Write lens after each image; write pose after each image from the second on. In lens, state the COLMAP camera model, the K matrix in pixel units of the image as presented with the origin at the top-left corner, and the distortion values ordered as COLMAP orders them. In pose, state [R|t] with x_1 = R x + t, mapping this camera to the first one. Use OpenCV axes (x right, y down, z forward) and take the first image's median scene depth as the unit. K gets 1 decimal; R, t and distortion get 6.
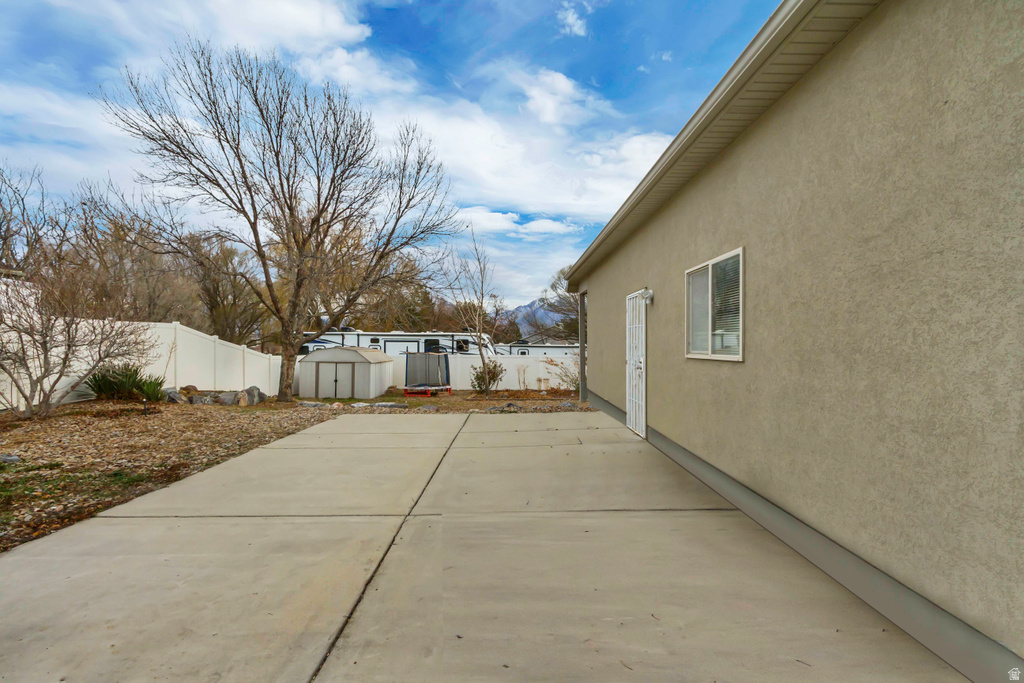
lens RADIAL K [[472.0, 0, 507.9], [0, 472.0, 342.8], [0, 0, 1]] dist [0.010253, -0.000517]
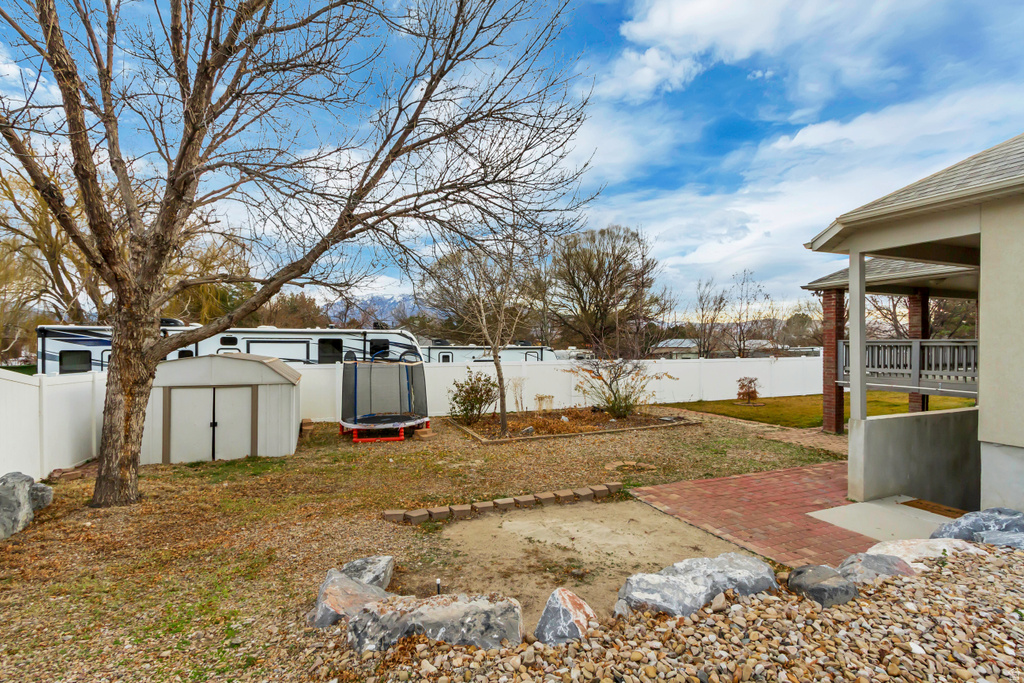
lens RADIAL K [[472.0, 0, 516.0], [0, 472.0, 342.7], [0, 0, 1]] dist [0.010253, -0.000517]
pose [[0.917858, -0.002447, 0.396901, -0.186050], [0.002531, 0.999997, 0.000312, -0.001565], [-0.396900, 0.000718, 0.917861, 0.295946]]
